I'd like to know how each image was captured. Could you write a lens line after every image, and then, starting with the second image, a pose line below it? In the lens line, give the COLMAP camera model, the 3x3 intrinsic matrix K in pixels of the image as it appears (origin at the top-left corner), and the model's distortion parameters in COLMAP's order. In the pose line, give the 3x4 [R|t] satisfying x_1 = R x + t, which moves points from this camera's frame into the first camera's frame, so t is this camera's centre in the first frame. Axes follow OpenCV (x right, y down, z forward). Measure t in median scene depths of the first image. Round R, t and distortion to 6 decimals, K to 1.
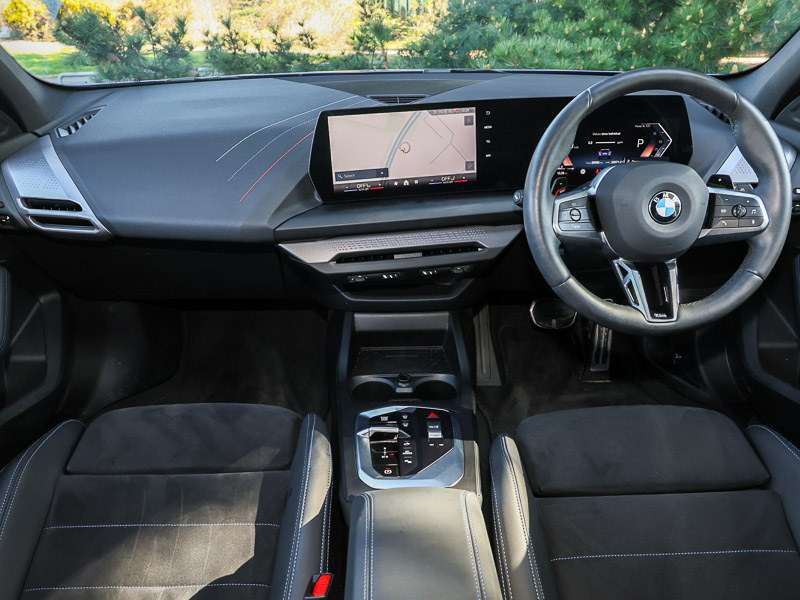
lens RADIAL K [[606.1, 0, 400.0], [0, 606.1, 300.0], [0, 0, 1]] dist [0.011322, -0.003452]
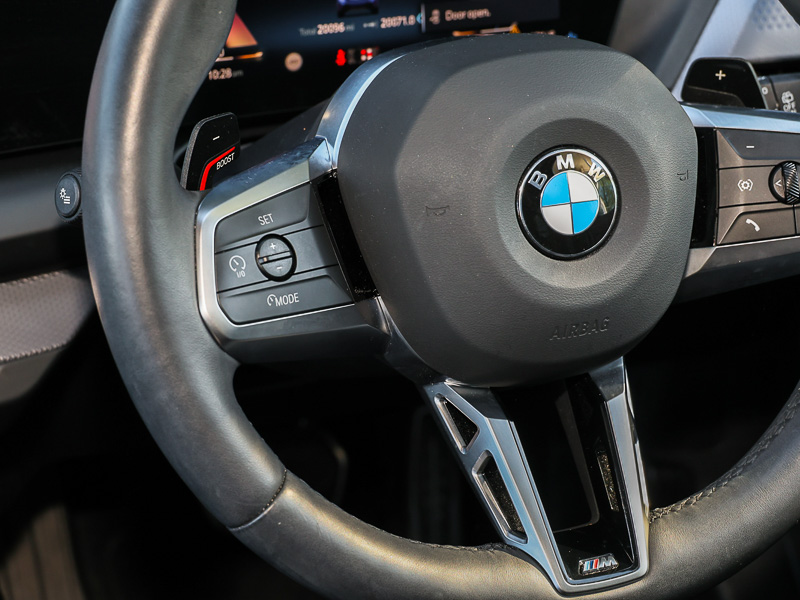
lens RADIAL K [[1754.6, 0, 400.0], [0, 1754.6, 300.0], [0, 0, 1]] dist [-0.026018, 0.352022]
pose [[0.947070, -0.124598, 0.295859, 0.090544], [0.123912, 0.992068, 0.021148, -0.115352], [-0.296148, 0.016632, 0.954997, 0.190631]]
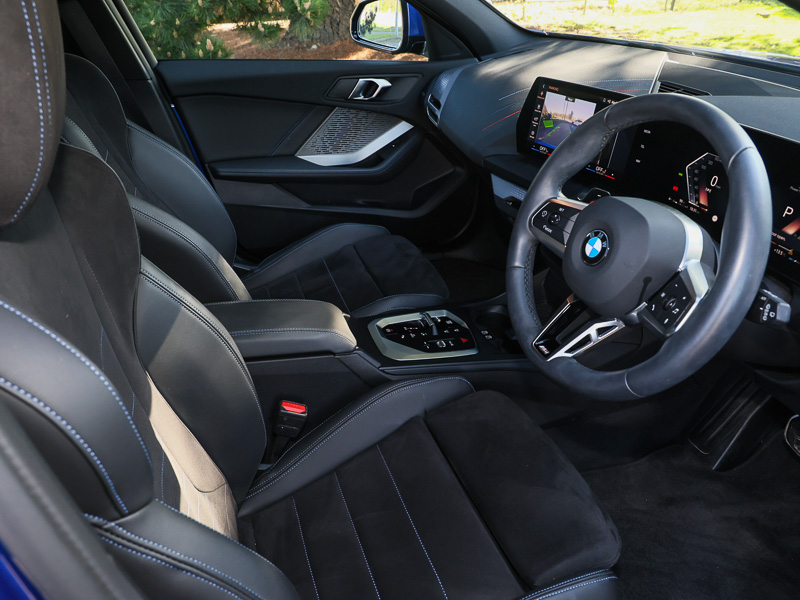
lens RADIAL K [[620.8, 0, 395.4], [0, 620.8, 306.1], [0, 0, 1]] dist [0.000235, 0.004330]
pose [[0.262390, 0.492870, -0.829597, 0.986394], [-0.439126, 0.826530, 0.352159, -0.234365], [0.859256, 0.271894, 0.433305, 0.333605]]
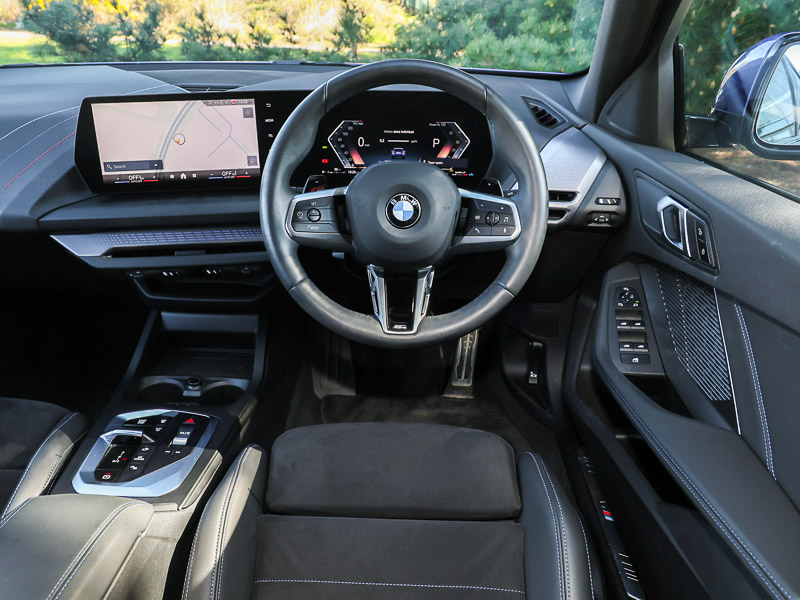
lens RADIAL K [[620.8, 0, 395.4], [0, 620.8, 306.1], [0, 0, 1]] dist [0.000235, 0.004330]
pose [[0.997139, 0.047122, -0.059098, 0.419596], [-0.047029, 0.998889, 0.002961, -0.008048], [0.059172, -0.000173, 0.998248, 0.046130]]
